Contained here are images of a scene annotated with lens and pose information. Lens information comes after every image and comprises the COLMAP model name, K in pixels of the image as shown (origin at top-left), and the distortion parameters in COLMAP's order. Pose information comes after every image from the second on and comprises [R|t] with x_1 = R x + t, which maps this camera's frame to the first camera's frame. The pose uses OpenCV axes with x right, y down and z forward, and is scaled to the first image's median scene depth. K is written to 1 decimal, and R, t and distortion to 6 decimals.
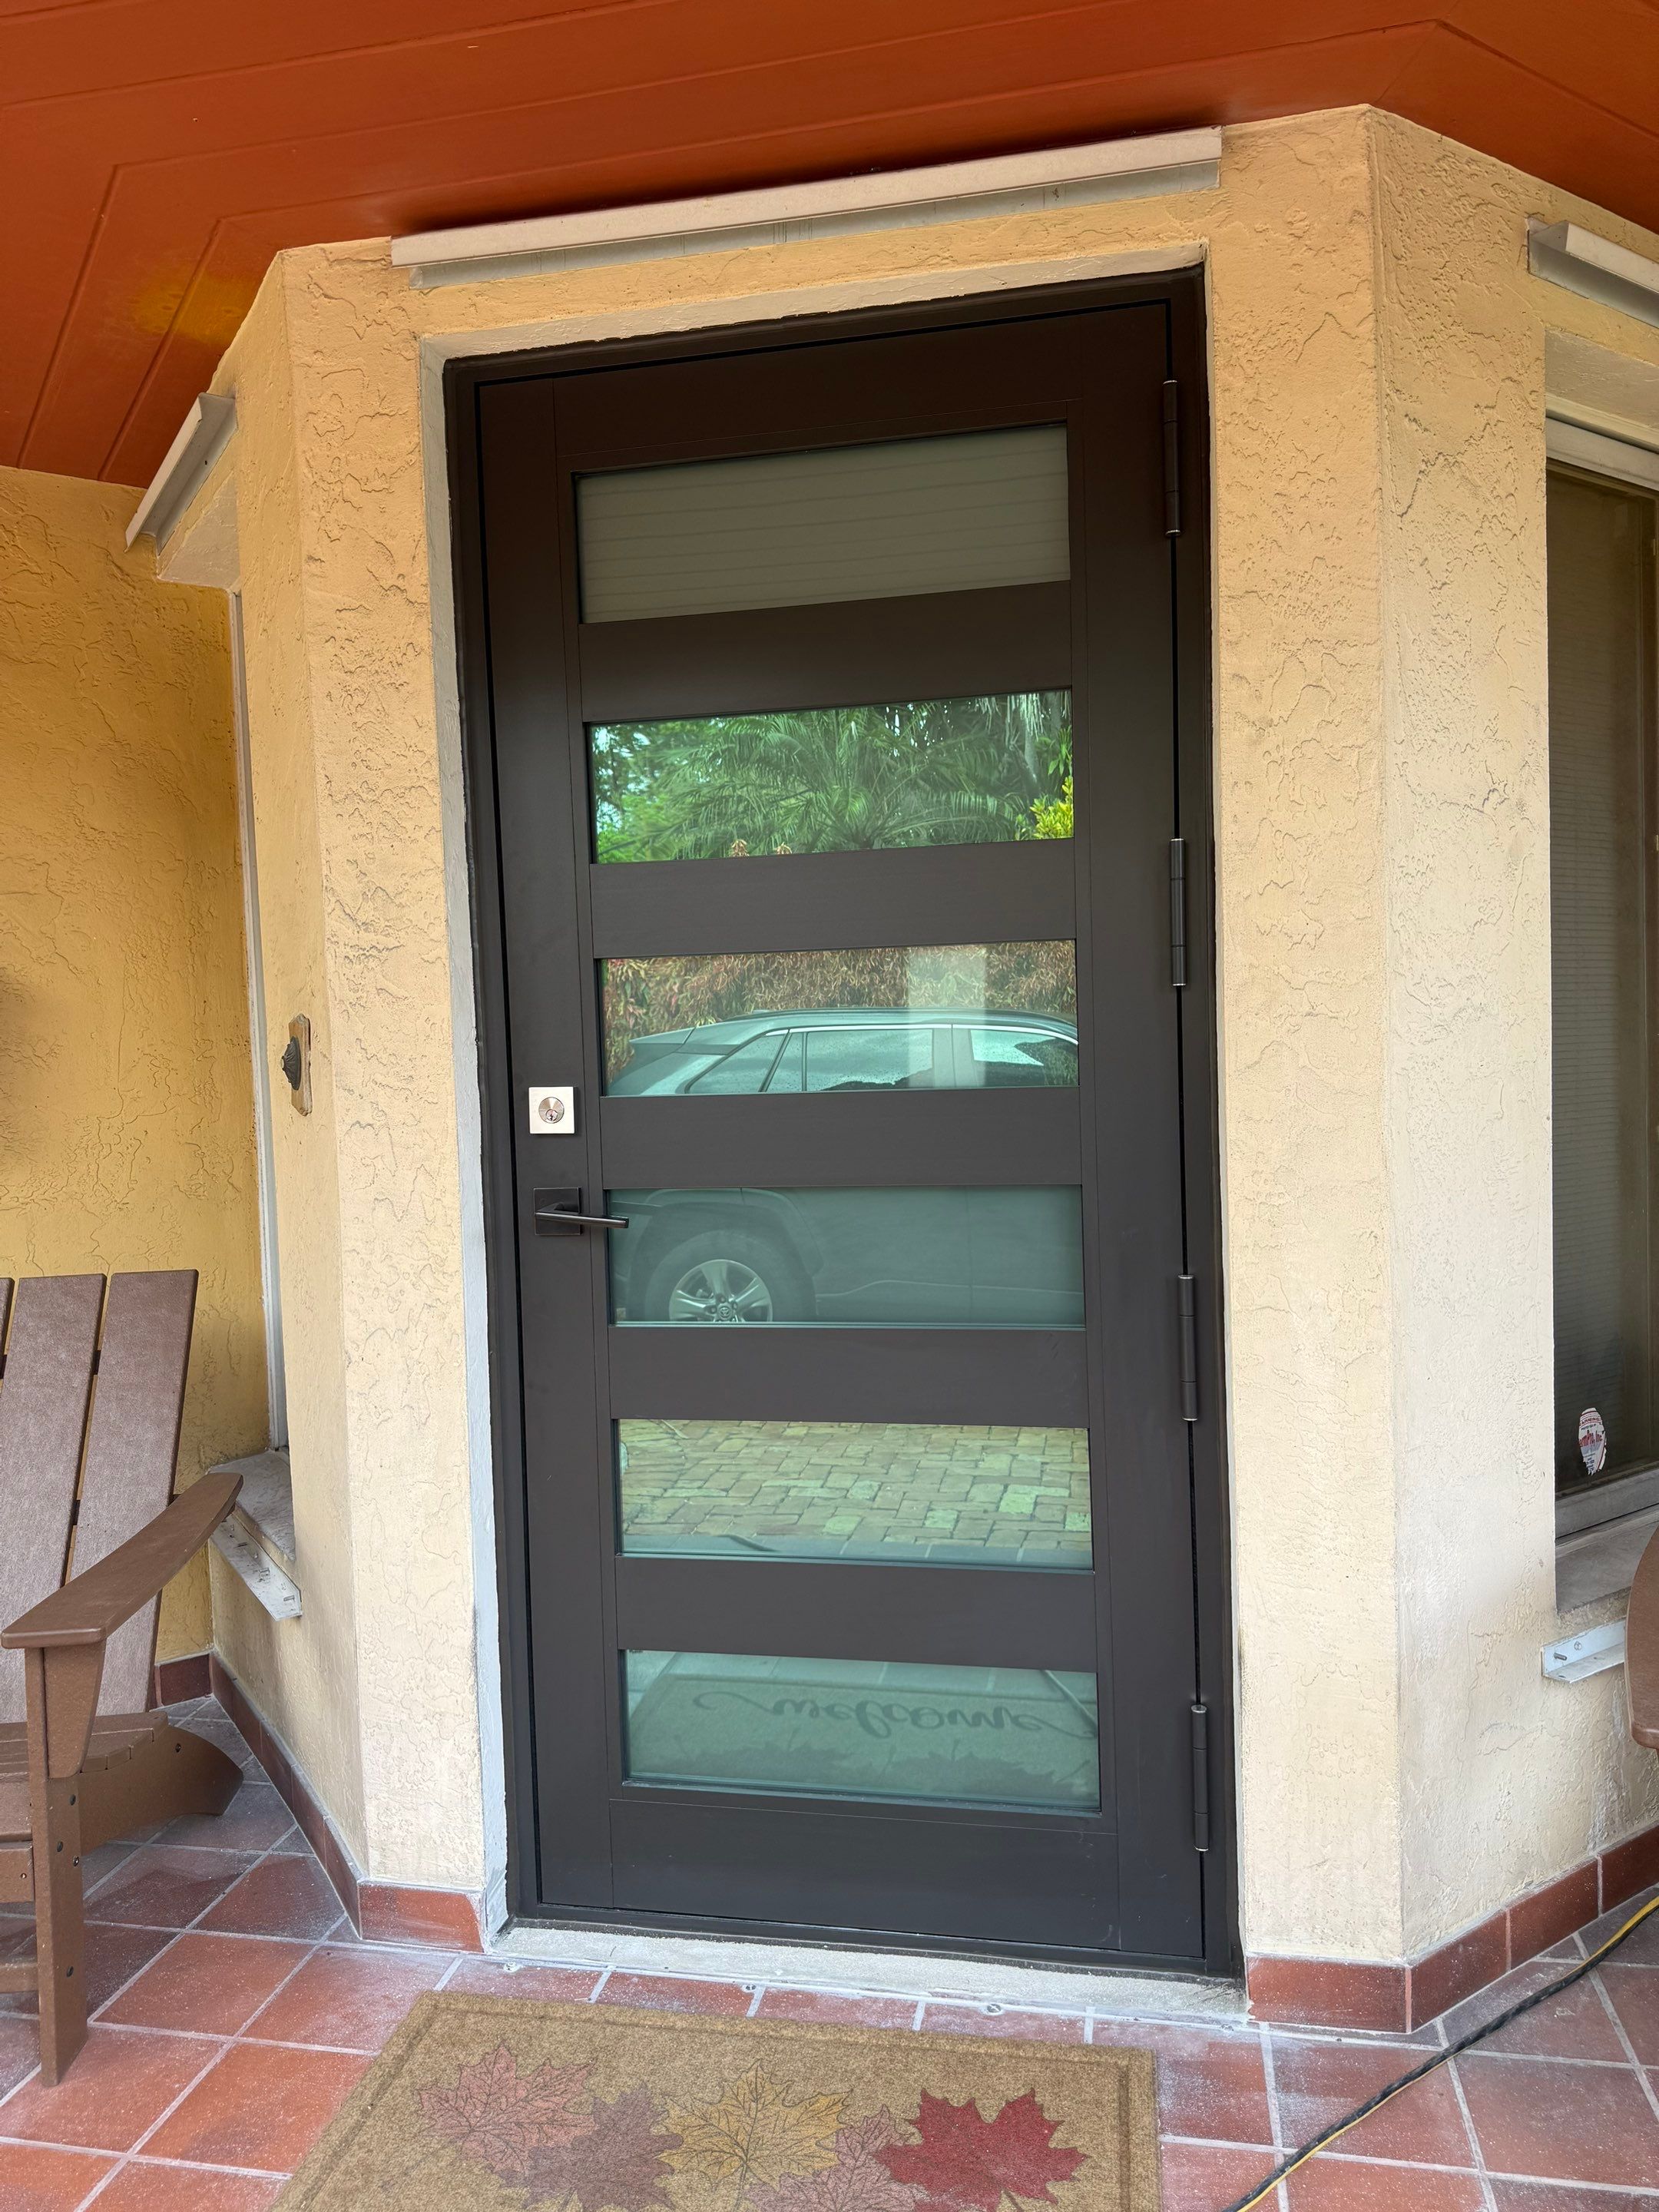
lens RADIAL K [[1545.7, 0, 819.6], [0, 1545.7, 1118.0], [0, 0, 1]] dist [0.035887, -0.048033]
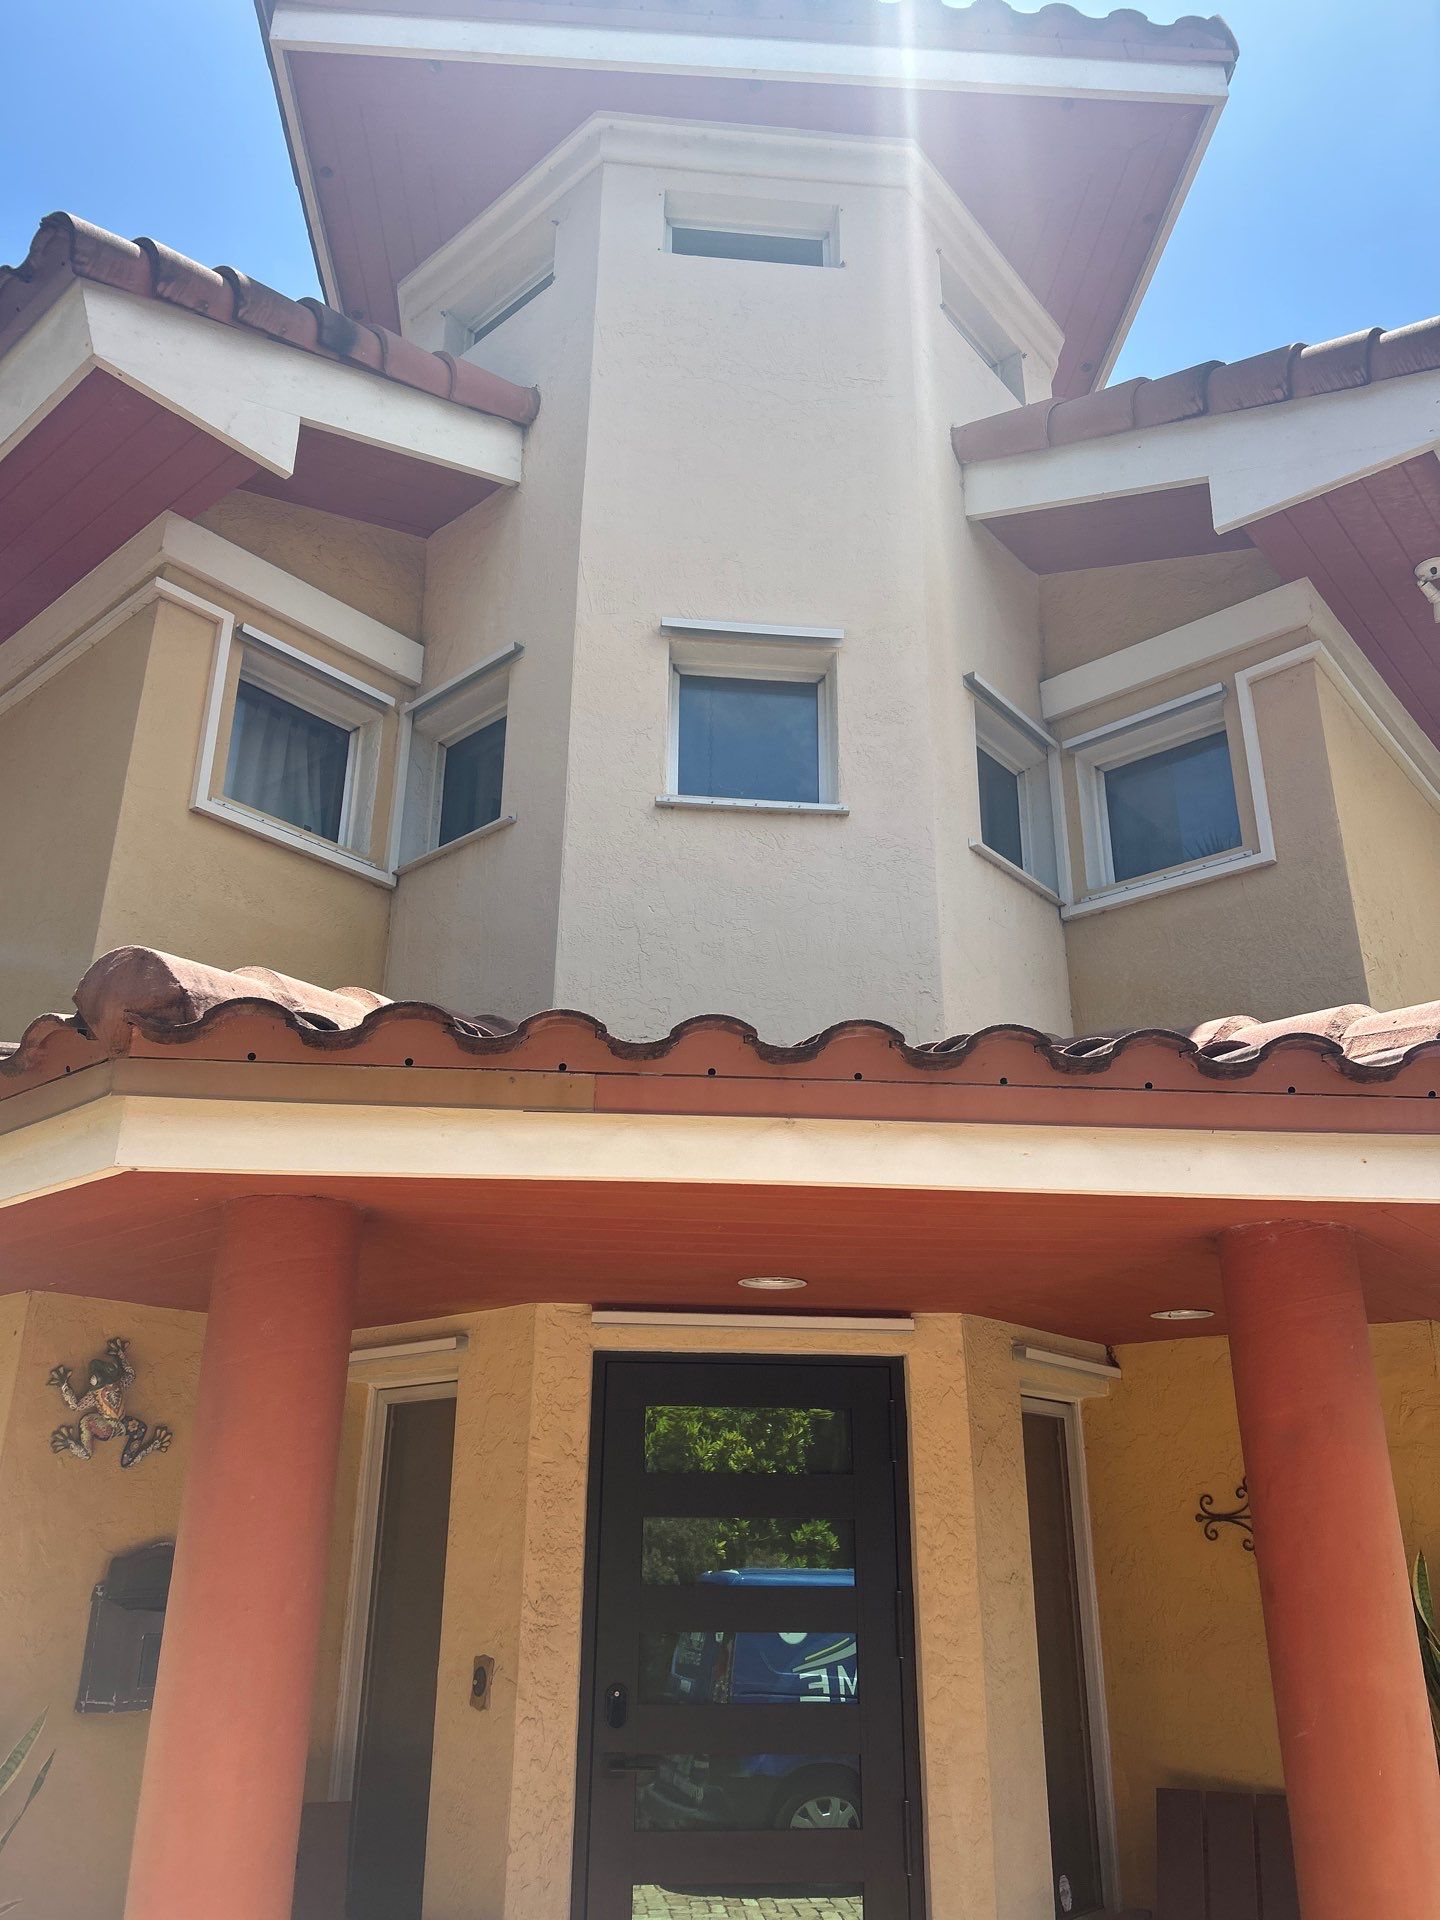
lens RADIAL K [[1439.6, 0, 736.9], [0, 1439.6, 975.2], [0, 0, 1]] dist [0.015817, -0.011370]
pose [[0.955290, 0.144210, 0.258117, -0.699299], [-0.021887, 0.905085, -0.424667, -0.084282], [-0.294859, 0.400031, 0.867775, -1.213264]]
